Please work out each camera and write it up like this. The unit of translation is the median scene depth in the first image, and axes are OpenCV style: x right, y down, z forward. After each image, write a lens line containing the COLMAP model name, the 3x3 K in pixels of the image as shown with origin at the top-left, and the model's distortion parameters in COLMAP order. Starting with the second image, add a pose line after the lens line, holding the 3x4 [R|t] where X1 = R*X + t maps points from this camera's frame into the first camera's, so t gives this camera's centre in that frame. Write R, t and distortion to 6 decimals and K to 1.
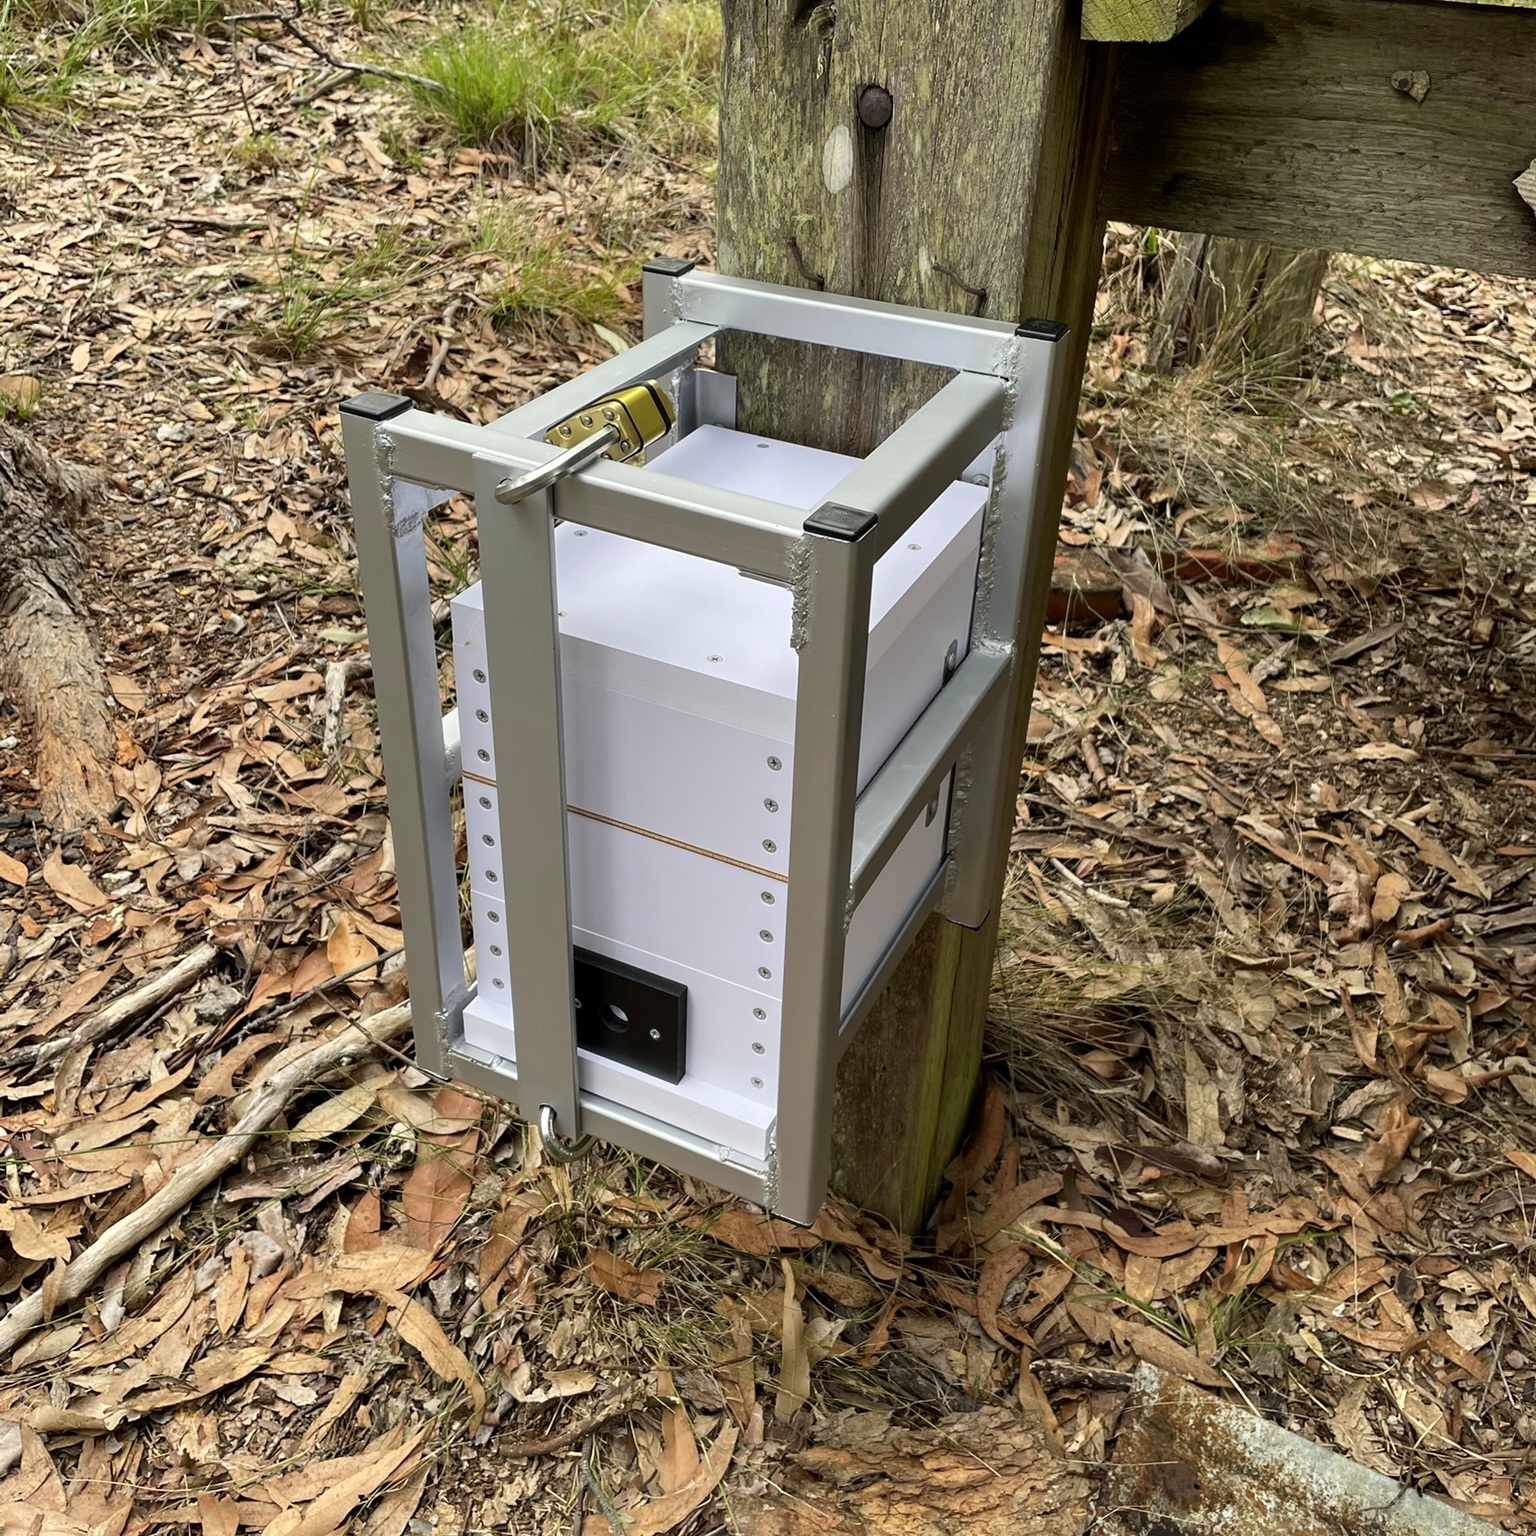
lens RADIAL K [[1550.1, 0, 786.8], [0, 1550.1, 720.6], [0, 0, 1]] dist [0.025895, 0.000000]
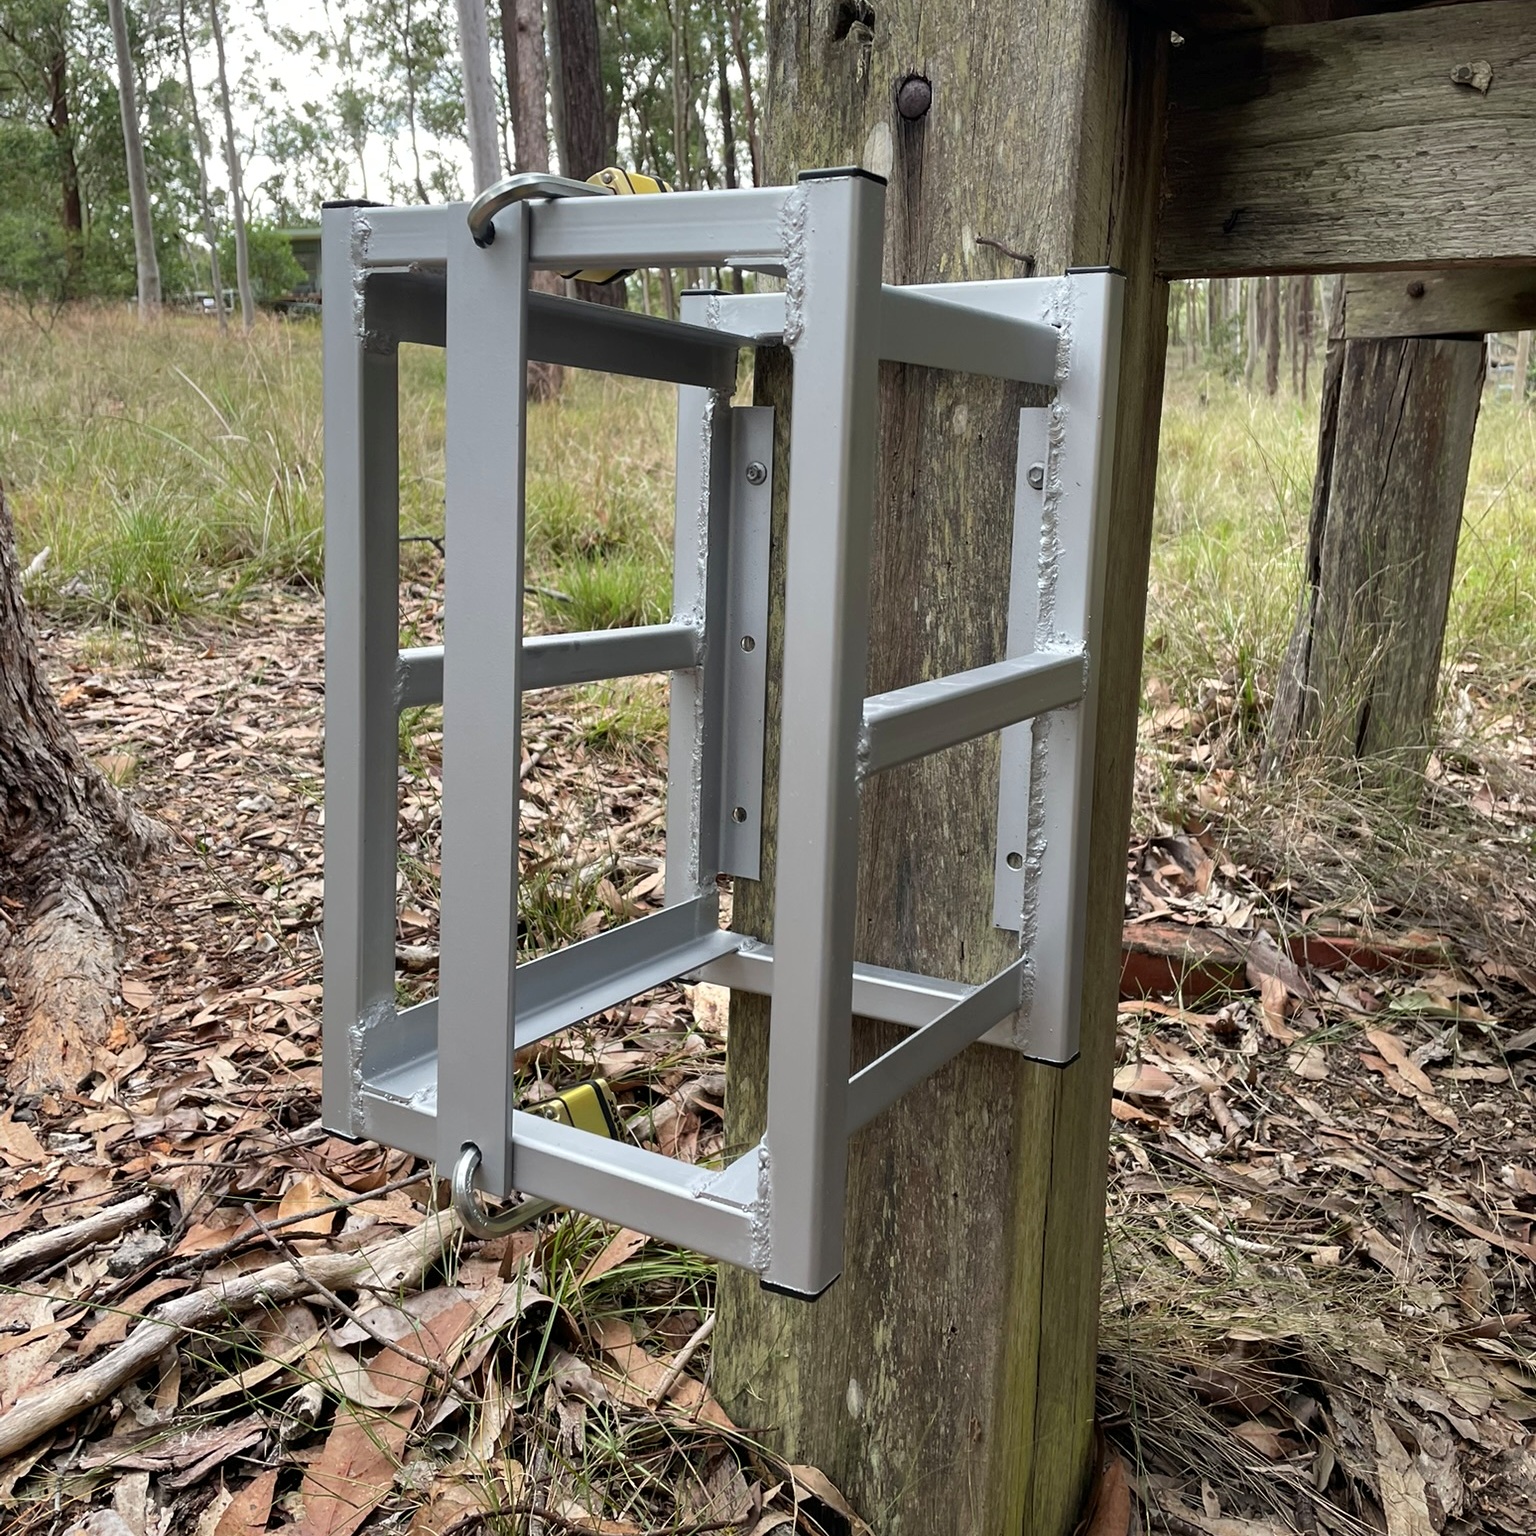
lens RADIAL K [[1550.1, 0, 751.8], [0, 1550.1, 669.2], [0, 0, 1]] dist [0.025895, 0.000000]
pose [[0.995064, 0.005971, -0.099053, 0.034468], [-0.047497, 0.905074, -0.422593, 0.231346], [0.087127, 0.425212, 0.900890, 0.158168]]
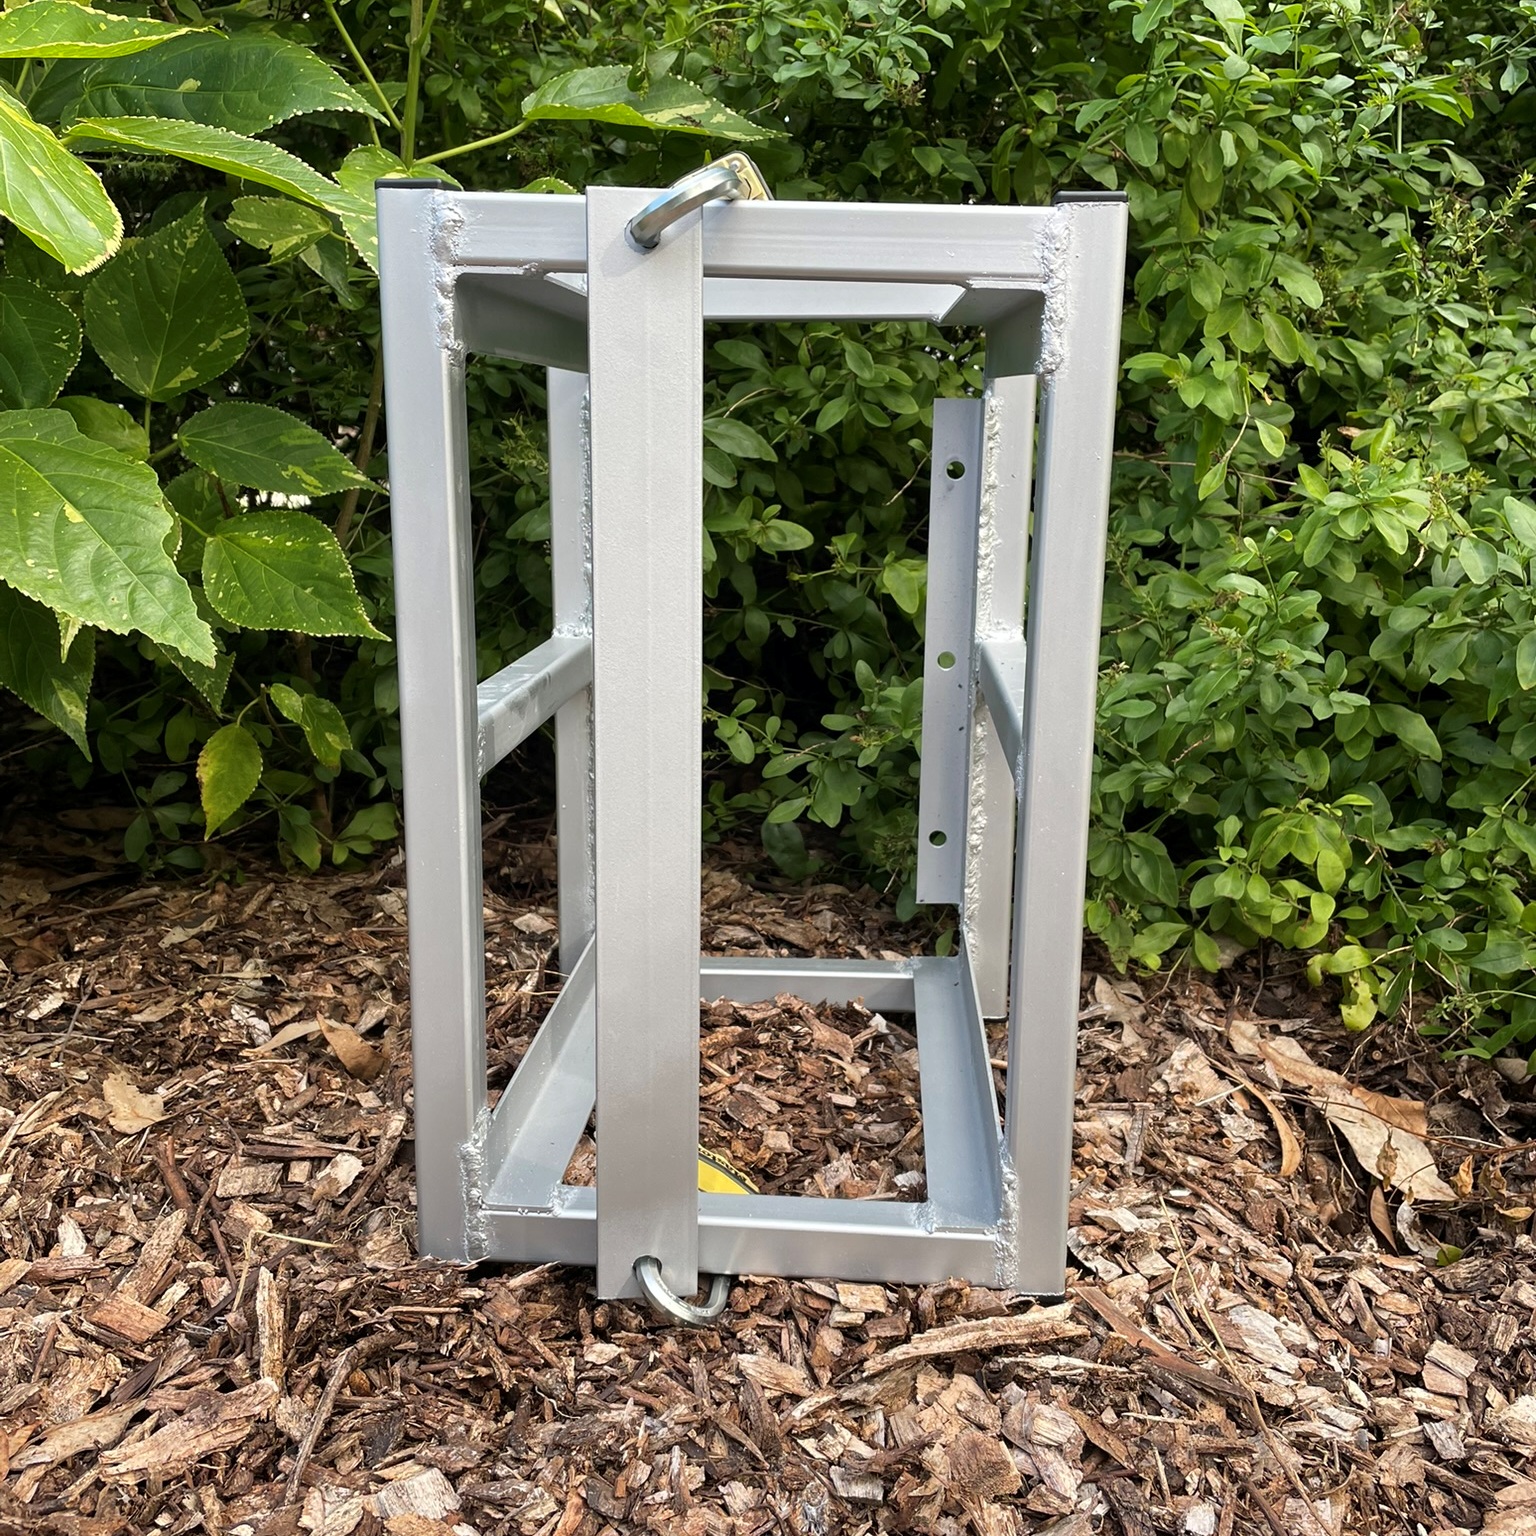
lens RADIAL K [[1550.1, 0, 790.0], [0, 1550.1, 737.9], [0, 0, 1]] dist [0.025895, 0.000000]
pose [[0.929062, -0.101721, 0.355663, -0.212417], [0.214010, 0.932018, -0.292476, 0.168314], [-0.301733, 0.347844, 0.887672, 0.190783]]
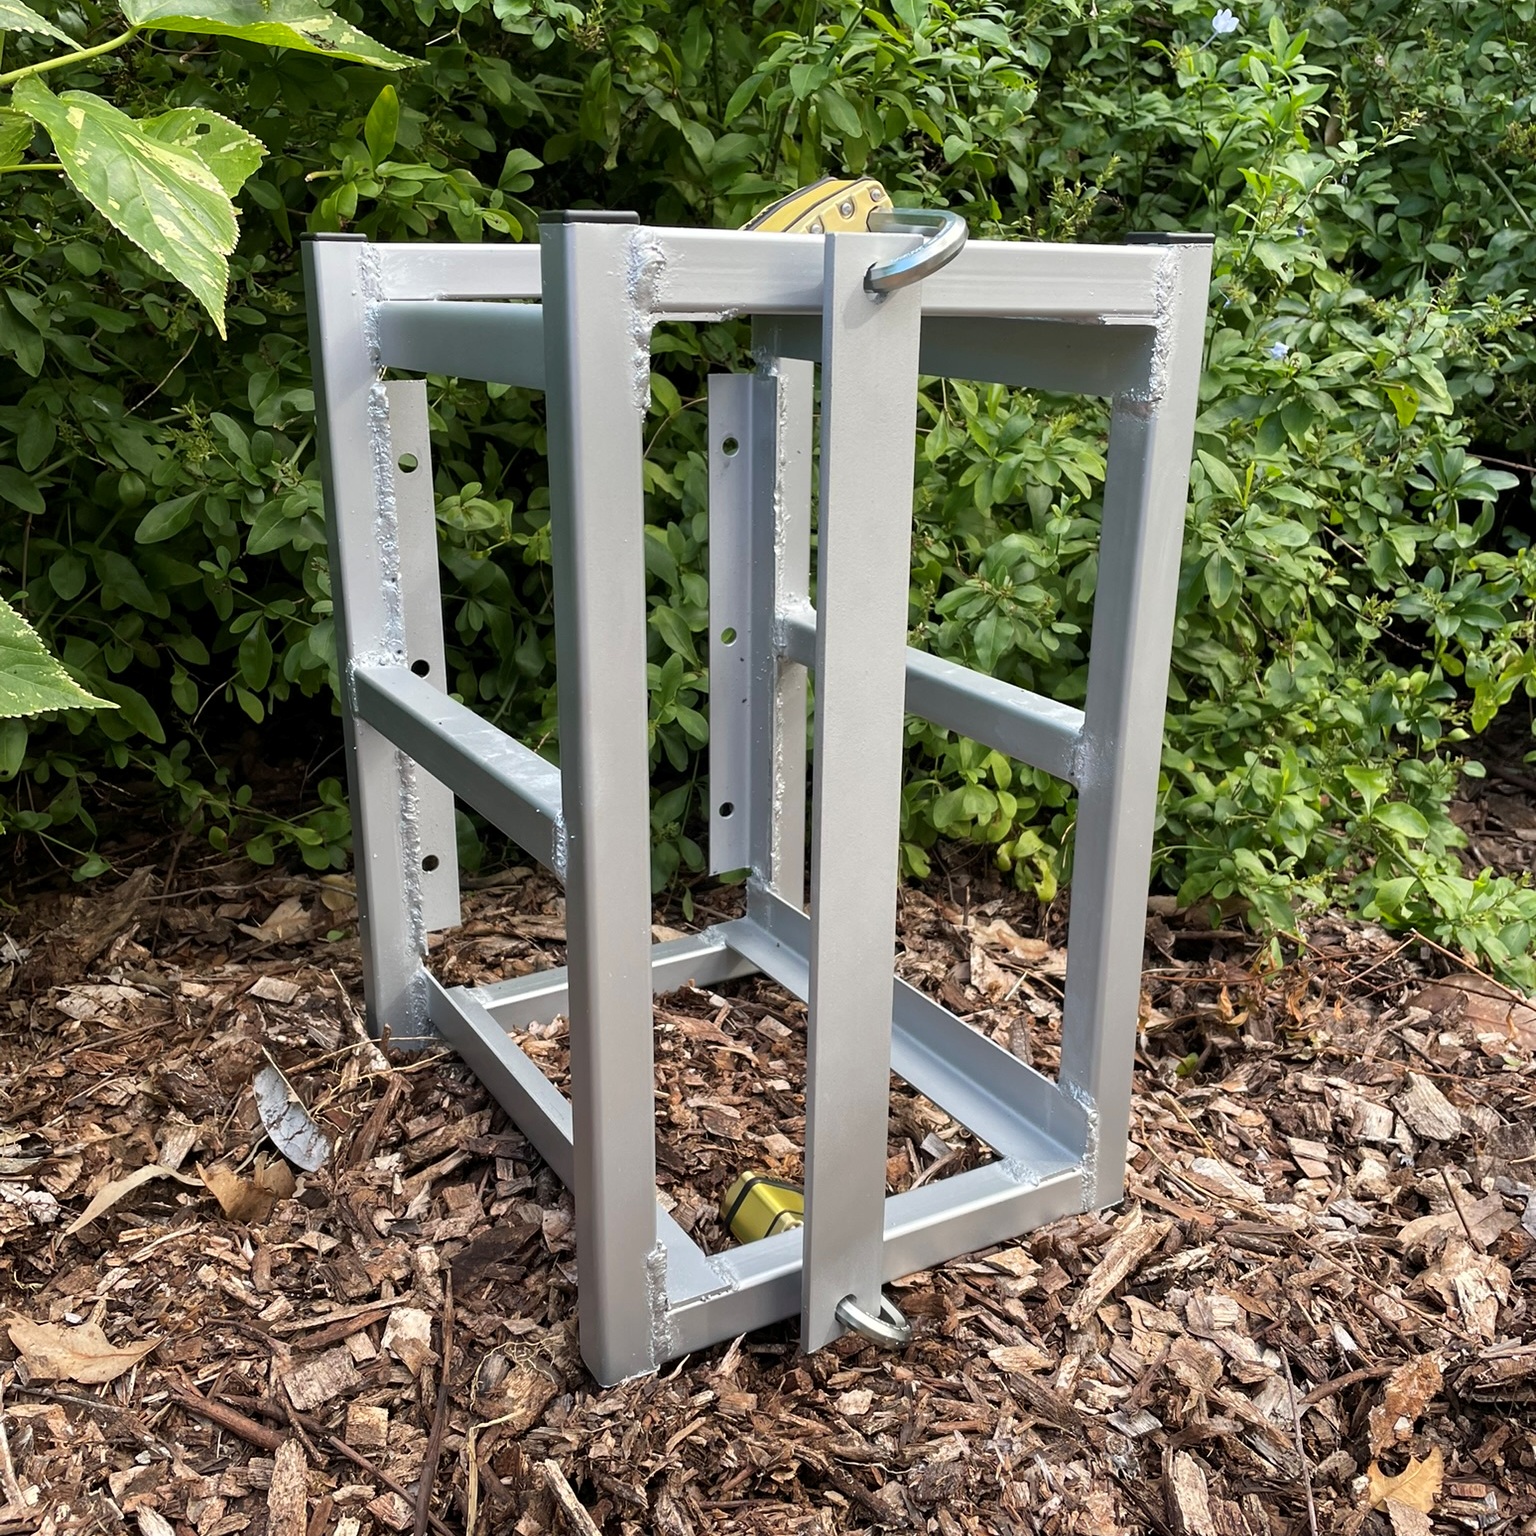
lens RADIAL K [[1550.1, 0, 777.8], [0, 1550.1, 757.4], [0, 0, 1]] dist [0.025895, 0.000000]
pose [[0.579194, -0.278225, 0.766241, -0.420576], [0.446217, 0.894839, -0.012372, 0.024066], [-0.682220, 0.349075, 0.642434, 0.322436]]
